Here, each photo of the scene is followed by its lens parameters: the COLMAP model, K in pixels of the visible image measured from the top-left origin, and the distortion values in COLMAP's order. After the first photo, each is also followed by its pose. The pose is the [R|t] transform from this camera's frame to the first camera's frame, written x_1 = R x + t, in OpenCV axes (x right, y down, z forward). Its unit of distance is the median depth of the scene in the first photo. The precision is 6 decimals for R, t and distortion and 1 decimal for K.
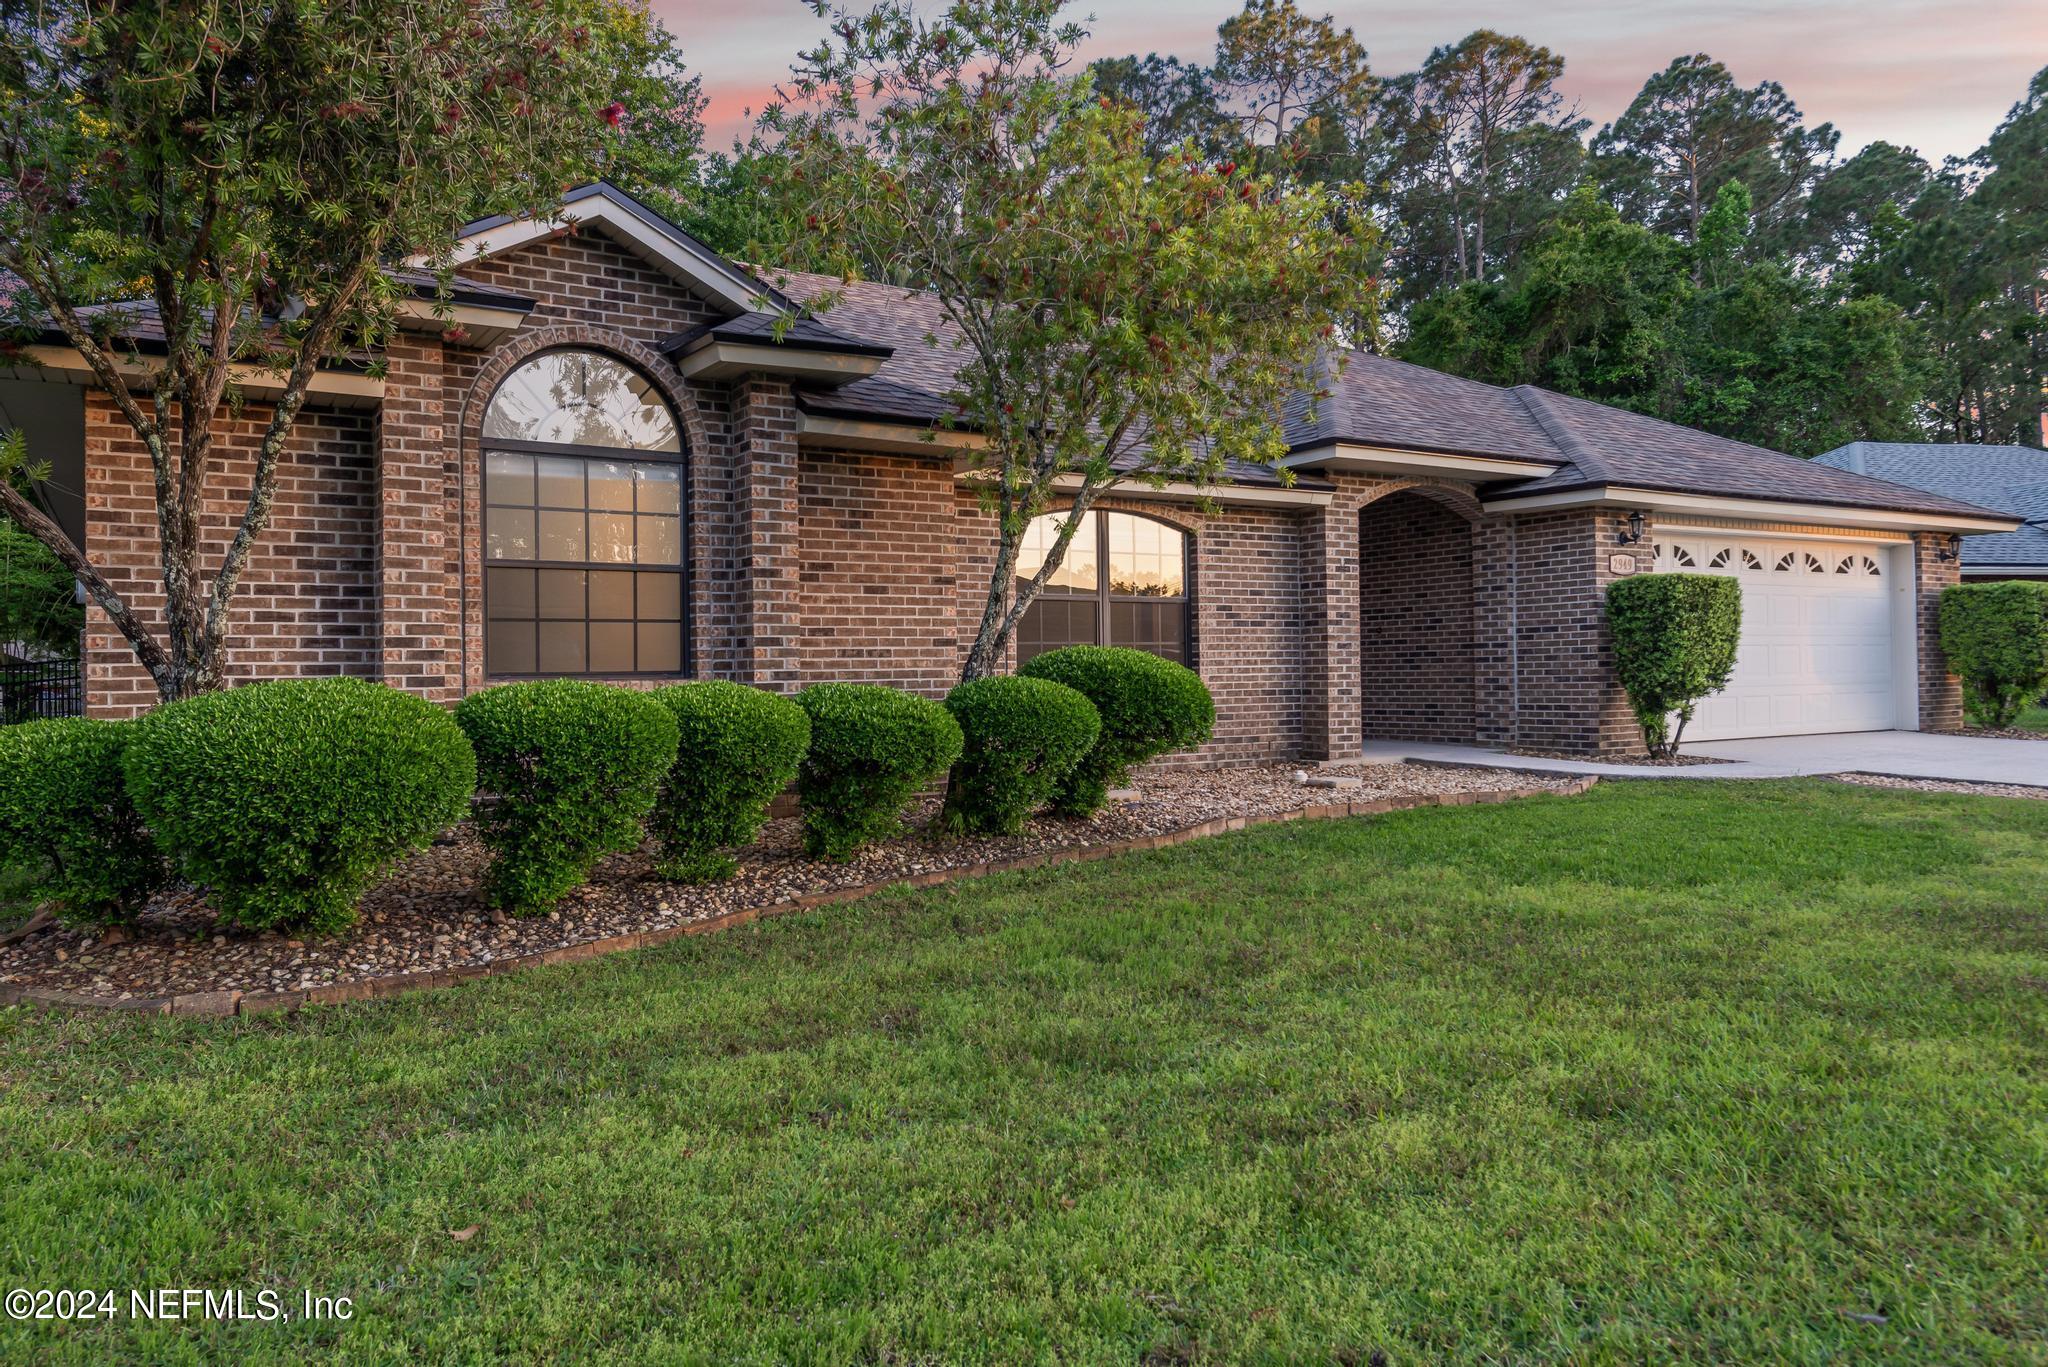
lens RADIAL K [[1398.6, 0, 1009.7], [0, 1398.6, 664.6], [0, 0, 1]] dist [0.038583, -0.031047]
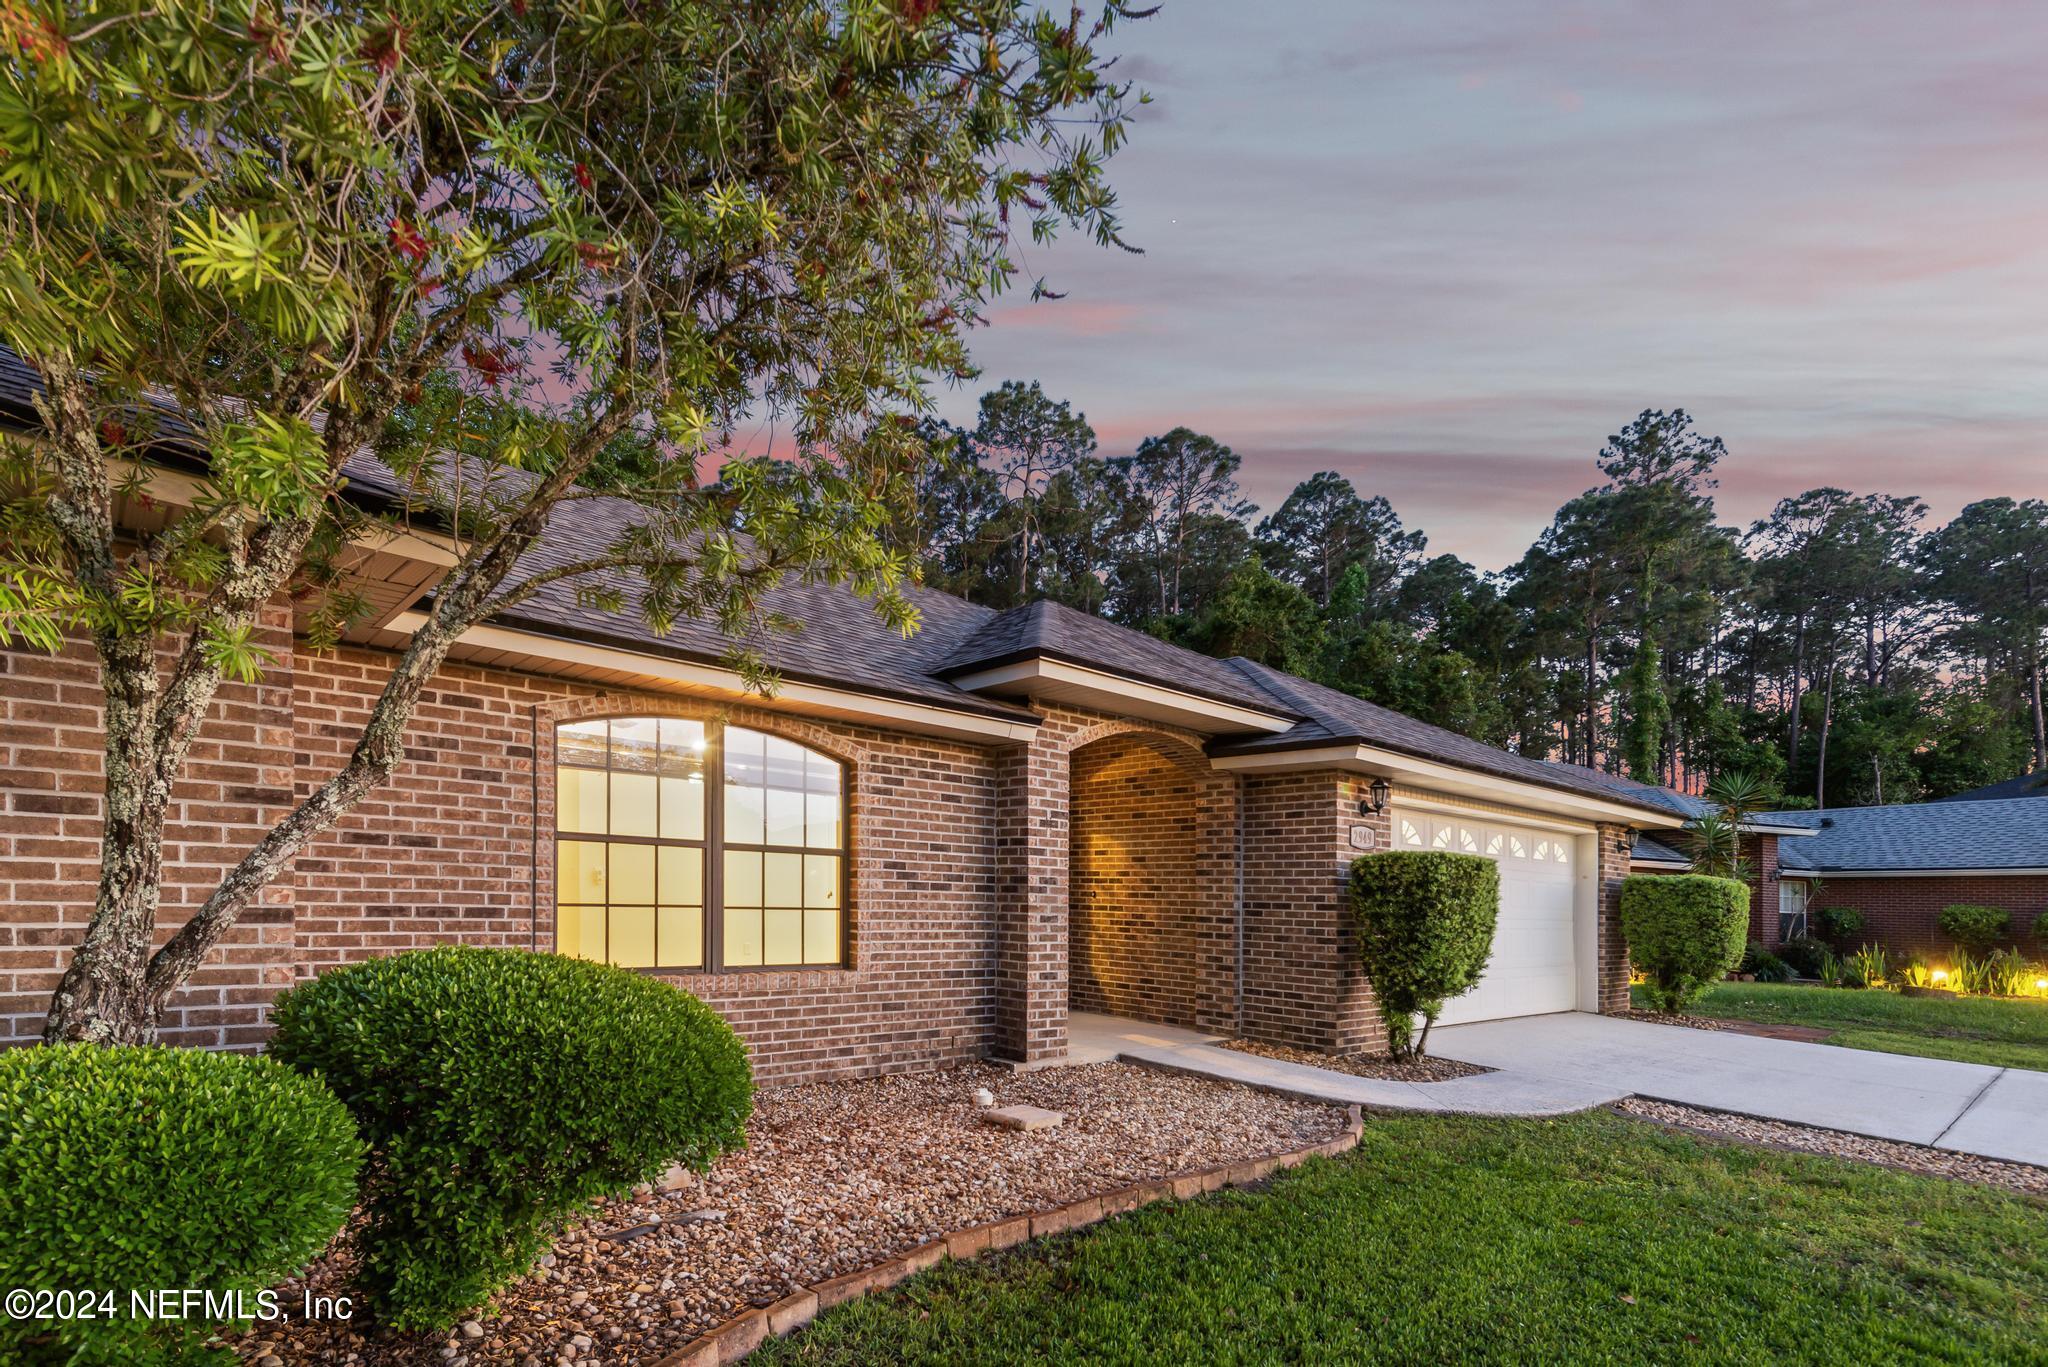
lens RADIAL K [[999.2, 0, 991.4], [0, 999.2, 877.4], [0, 0, 1]] dist [0.027424, -0.000717]
pose [[0.986660, 0.045020, 0.156443, 0.118524], [-0.042788, 0.998929, -0.017612, -0.026110], [-0.157068, 0.010683, 0.987530, 0.443166]]
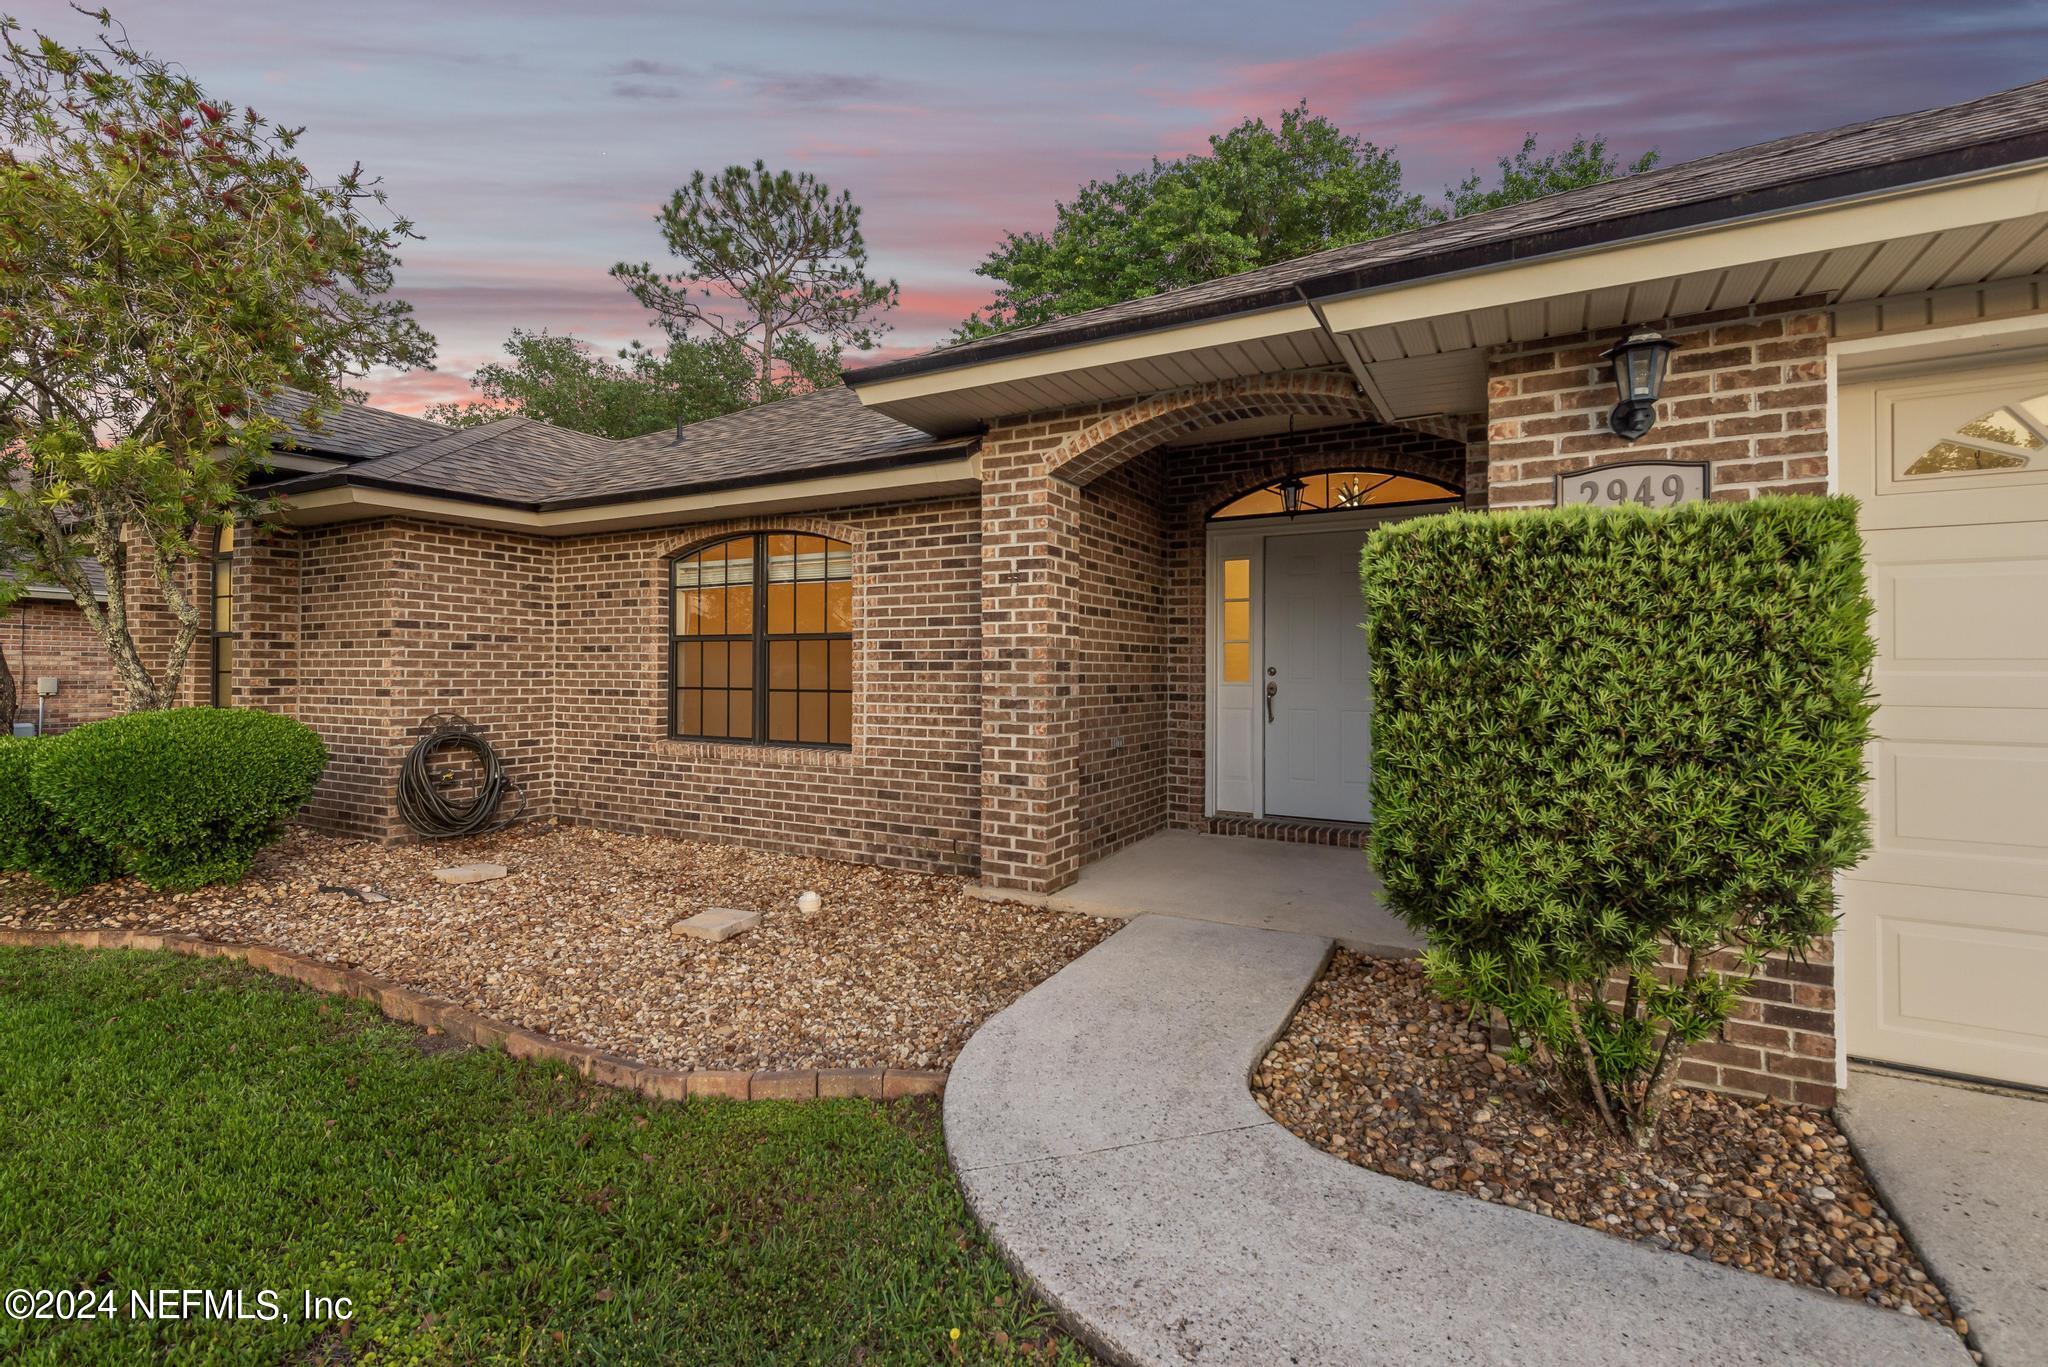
lens RADIAL K [[914.8, 0, 1008.0], [0, 914.8, 659.5], [0, 0, 1]] dist [0.022518, -0.006889]
pose [[0.480996, 0.006680, -0.876697, 0.590234], [-0.004402, 0.999977, 0.005204, -0.035036], [0.876712, 0.001356, 0.481014, 0.813232]]
